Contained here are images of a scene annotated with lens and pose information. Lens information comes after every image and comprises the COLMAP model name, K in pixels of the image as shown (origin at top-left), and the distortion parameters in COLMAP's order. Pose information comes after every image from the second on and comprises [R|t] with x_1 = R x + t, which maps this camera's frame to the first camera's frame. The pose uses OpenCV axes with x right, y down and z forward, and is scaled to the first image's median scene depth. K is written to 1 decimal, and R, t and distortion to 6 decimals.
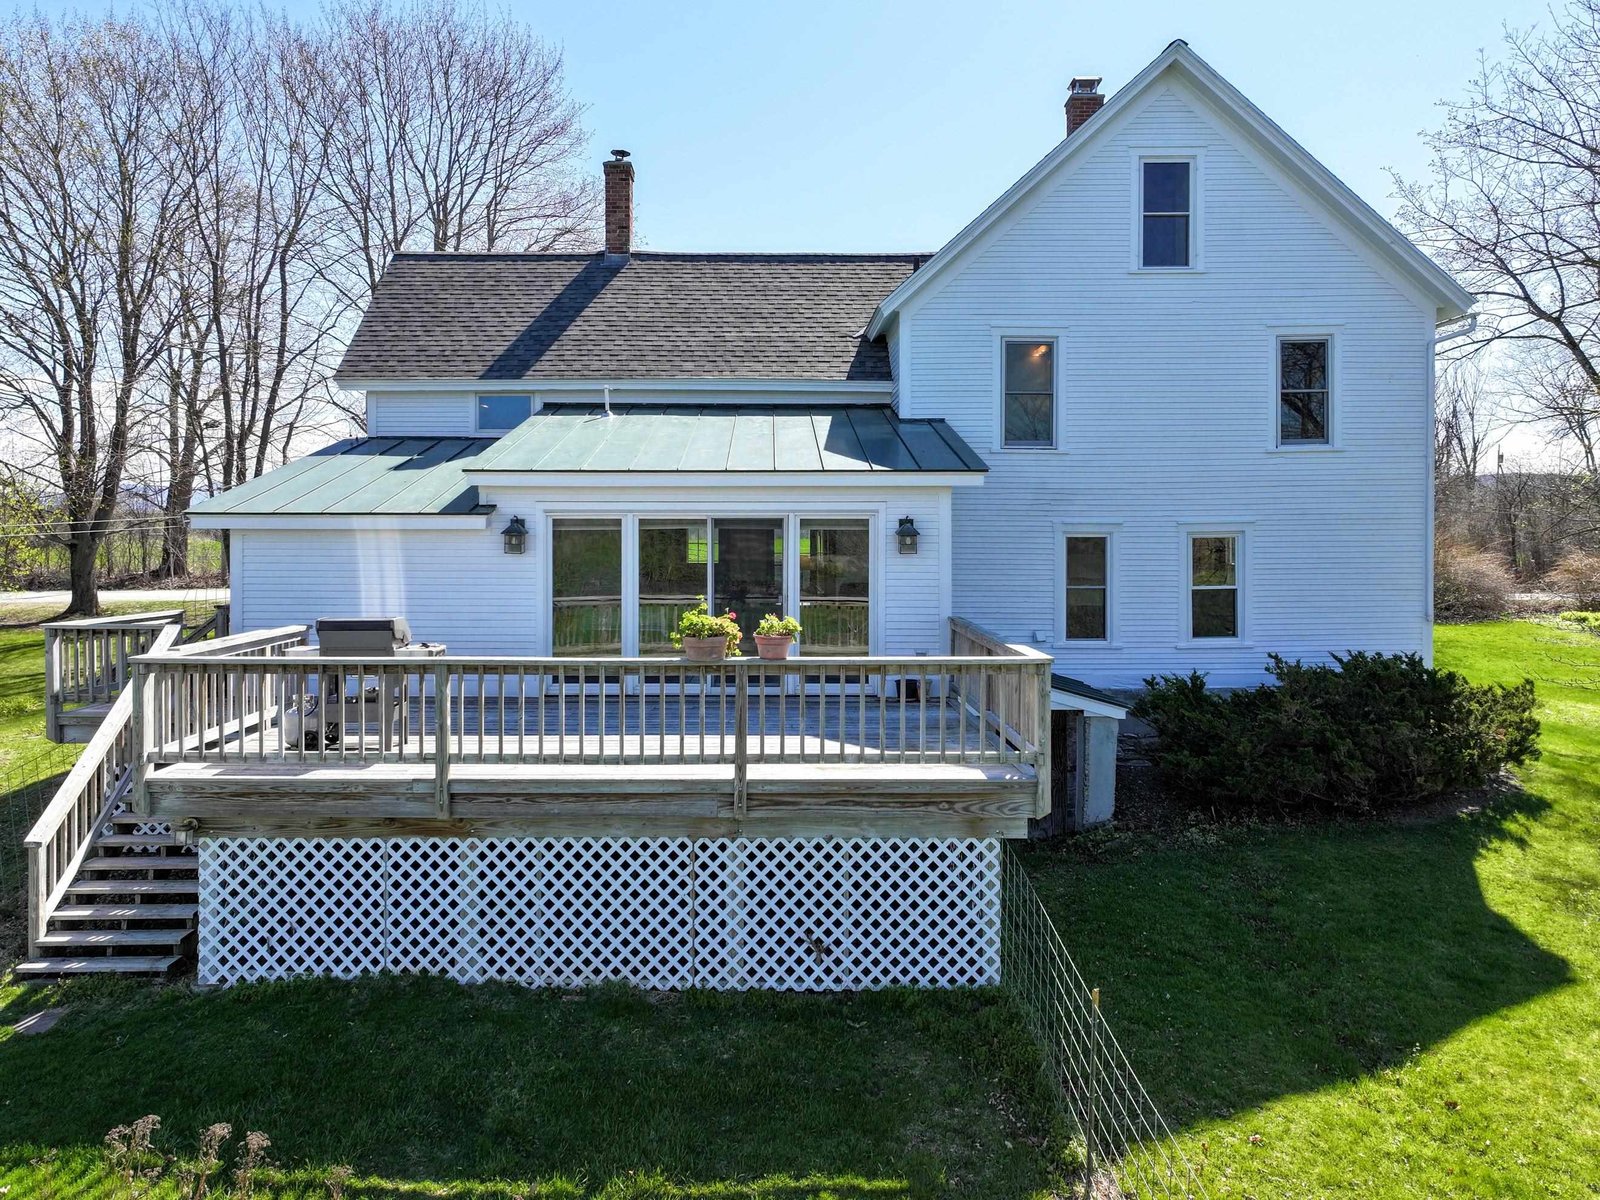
lens RADIAL K [[1133.7, 0, 748.3], [0, 1133.7, 566.5], [0, 0, 1]] dist [0.001737, 0.011660]
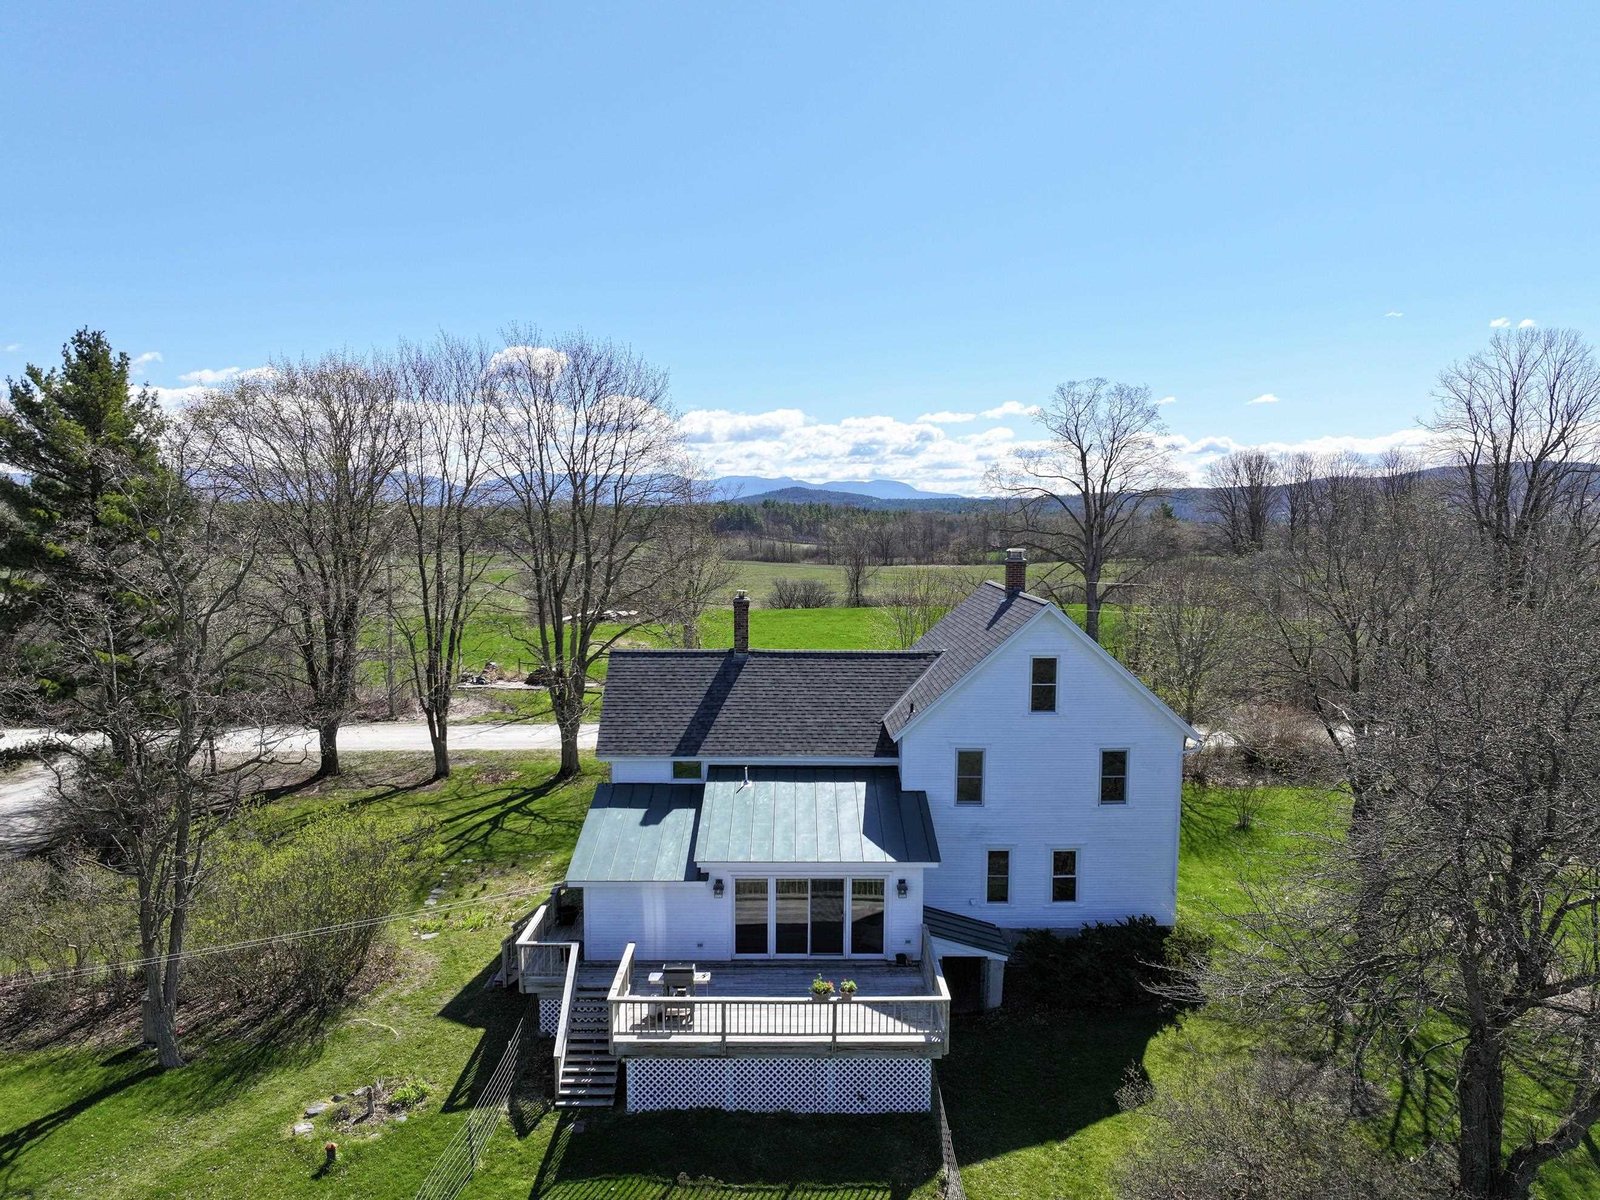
lens RADIAL K [[1133.7, 0, 781.1], [0, 1133.7, 666.9], [0, 0, 1]] dist [0.001737, 0.011660]
pose [[0.999961, 0.000471, 0.008804, -0.107453], [-0.001422, 0.994120, 0.108277, -0.676554], [-0.008701, -0.108286, 0.994082, -1.082690]]
